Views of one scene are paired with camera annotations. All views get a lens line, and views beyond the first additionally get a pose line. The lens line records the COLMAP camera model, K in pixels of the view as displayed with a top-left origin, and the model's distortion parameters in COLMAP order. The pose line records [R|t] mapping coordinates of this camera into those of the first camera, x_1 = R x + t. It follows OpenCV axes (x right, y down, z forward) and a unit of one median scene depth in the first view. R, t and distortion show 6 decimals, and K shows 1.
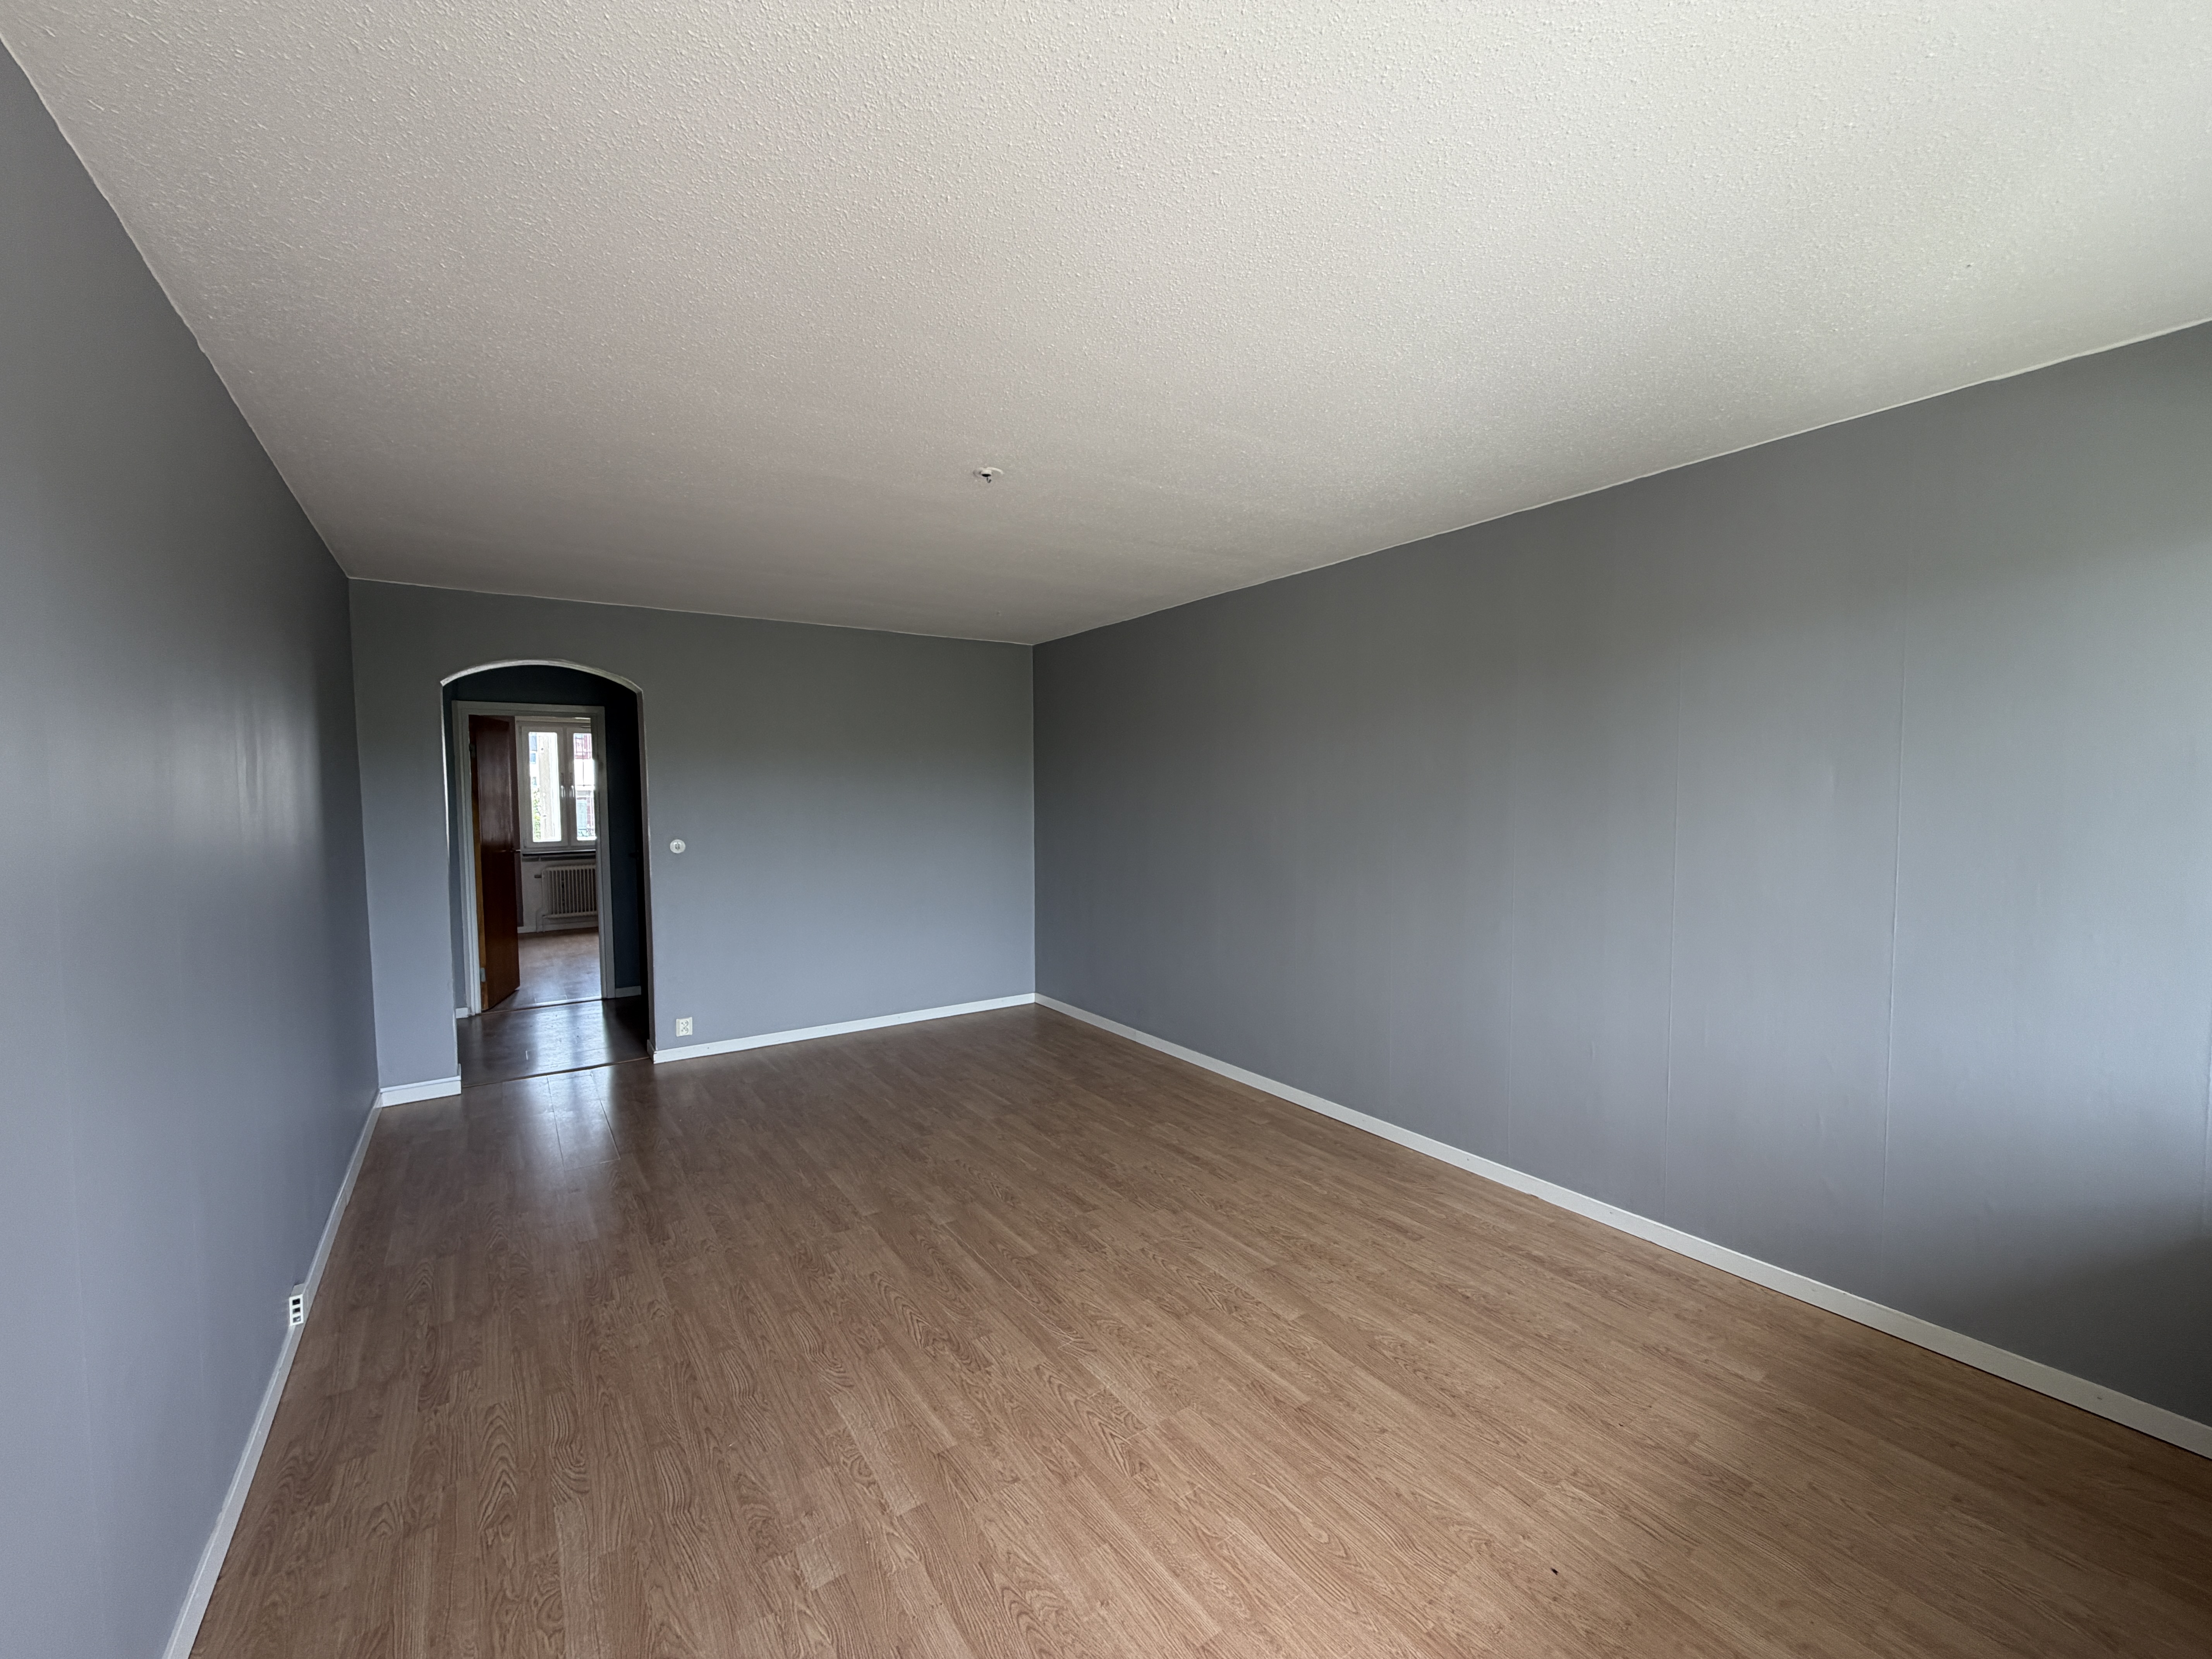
lens RADIAL K [[919.2, 0, 1100.6], [0, 919.2, 850.0], [0, 0, 1]] dist [-0.001668, -0.000617]
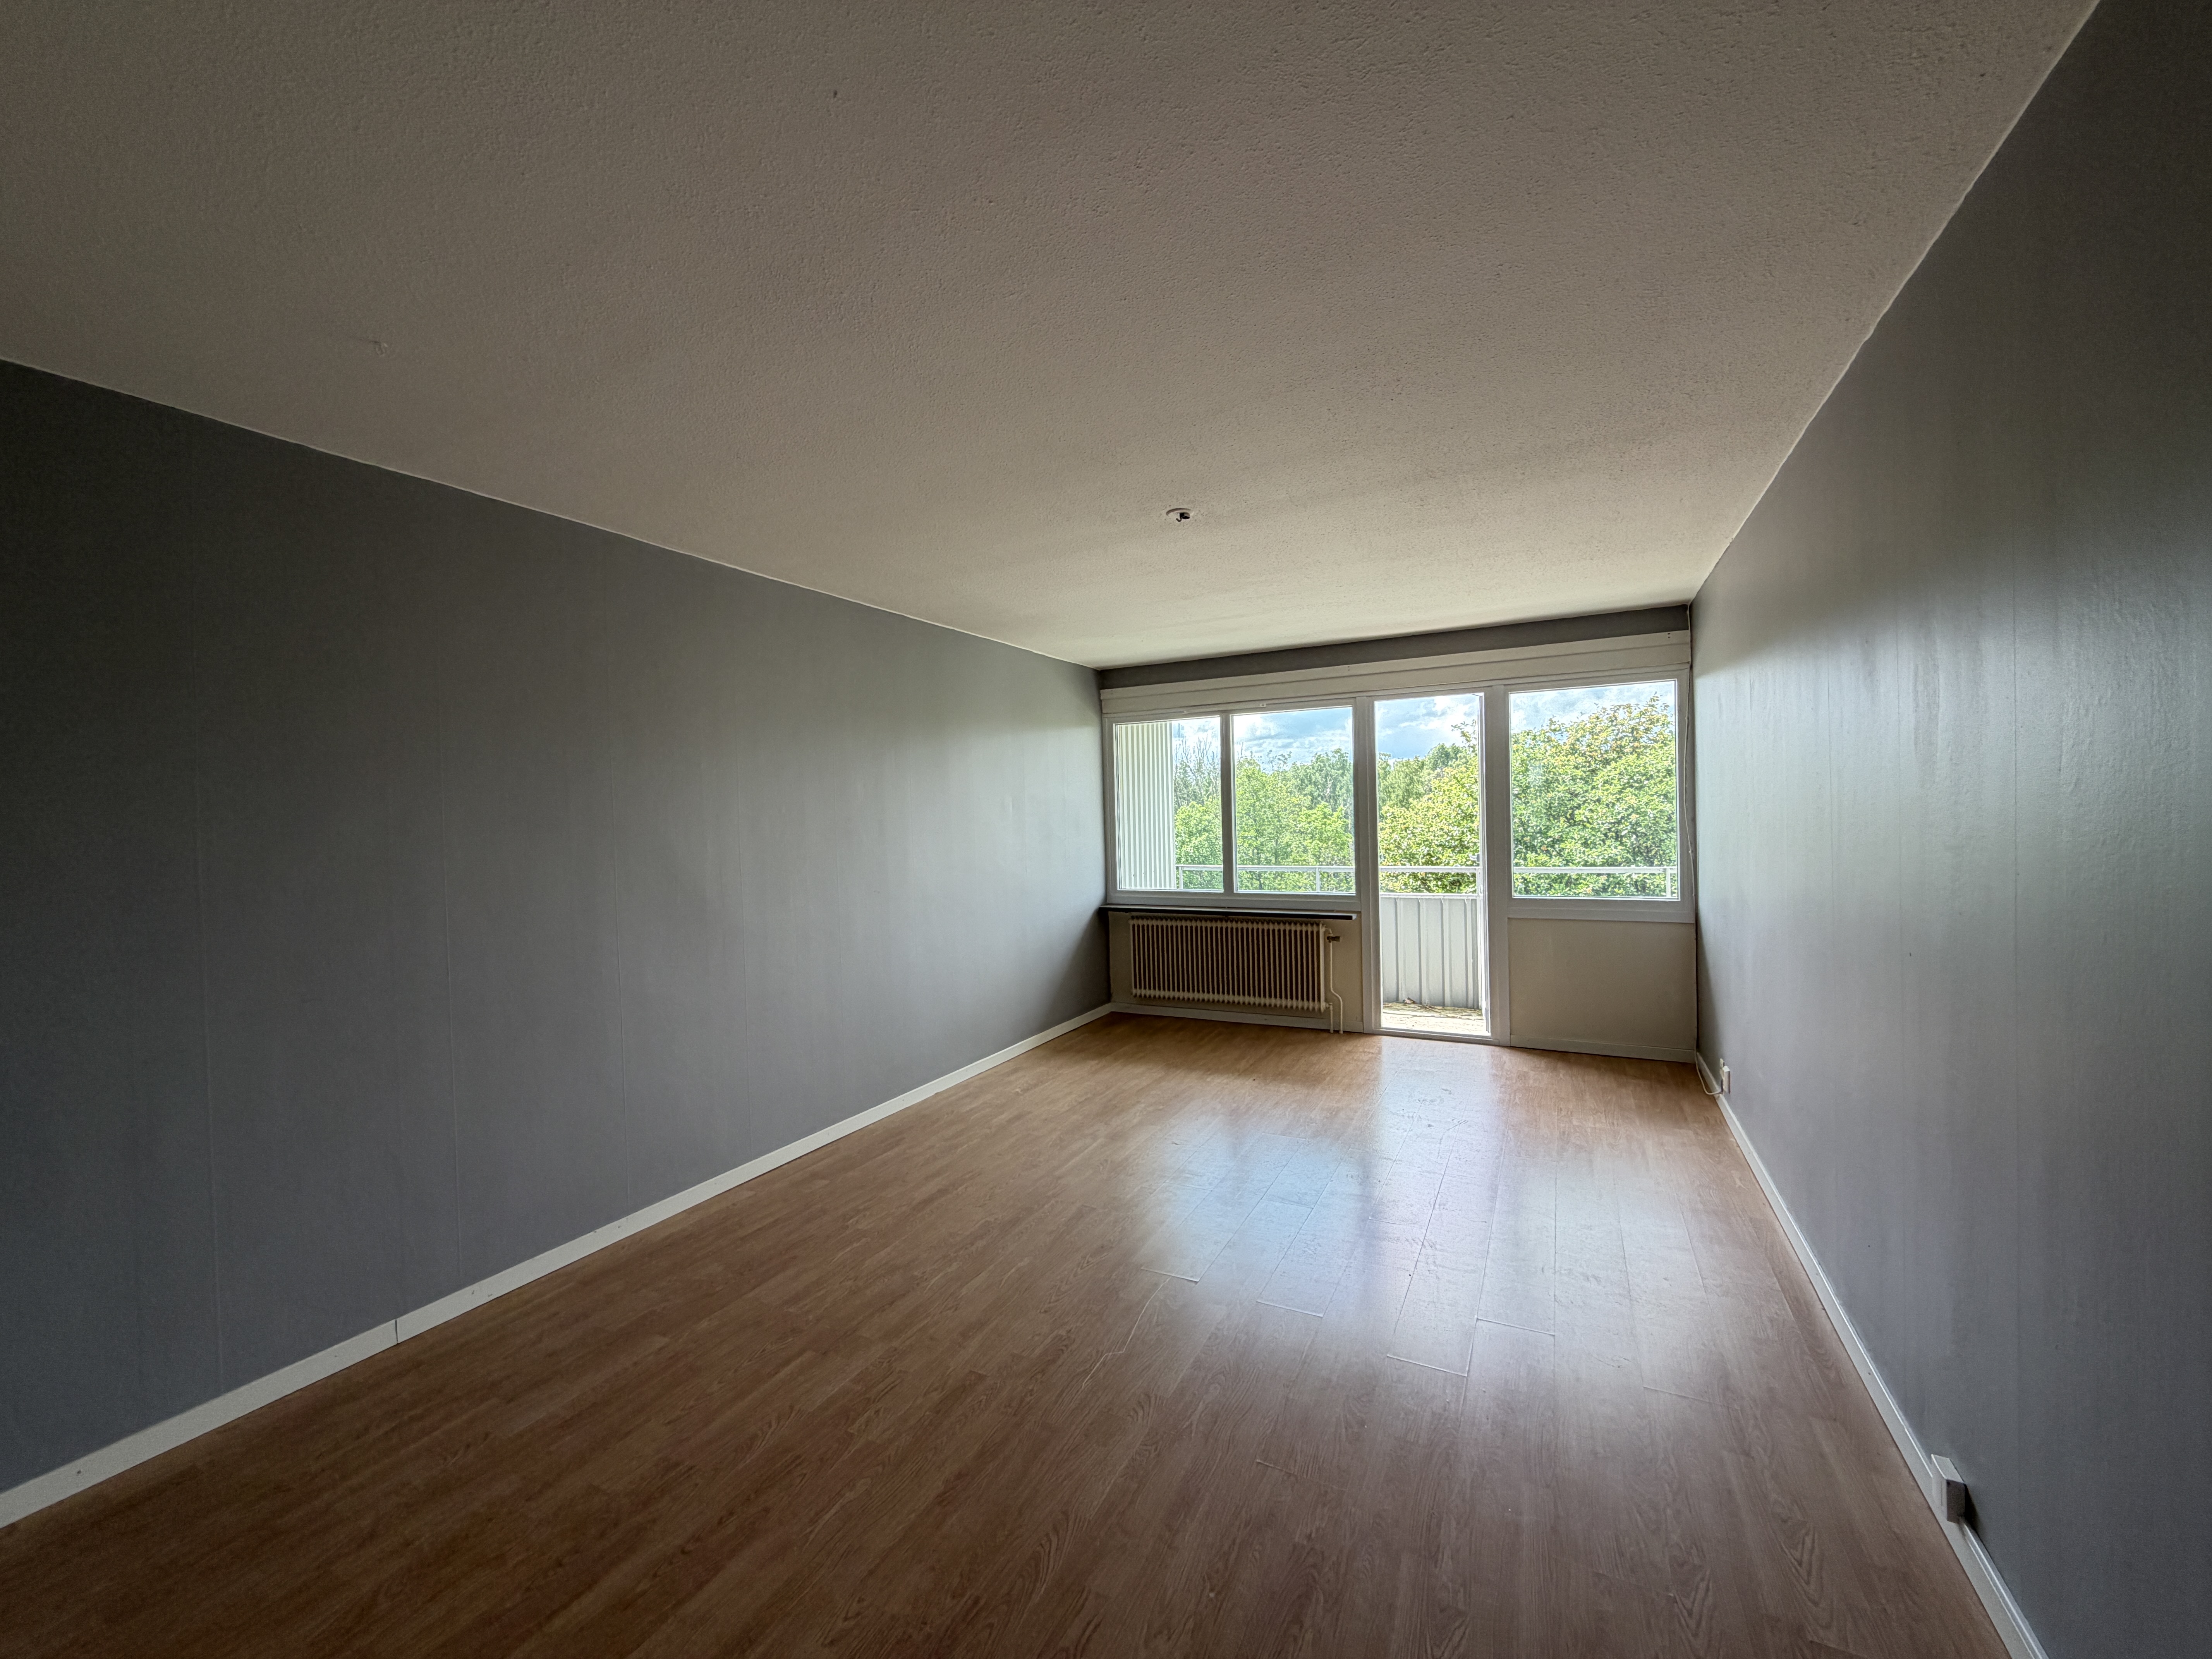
lens RADIAL K [[876.0, 0, 1098.6], [0, 876.0, 827.2], [0, 0, 1]] dist [-0.001119, -0.000052]
pose [[-0.485882, 0.008064, 0.873987, -0.824899], [0.085208, 0.995631, 0.038184, -0.074304], [-0.869861, 0.093024, -0.484446, 1.318041]]
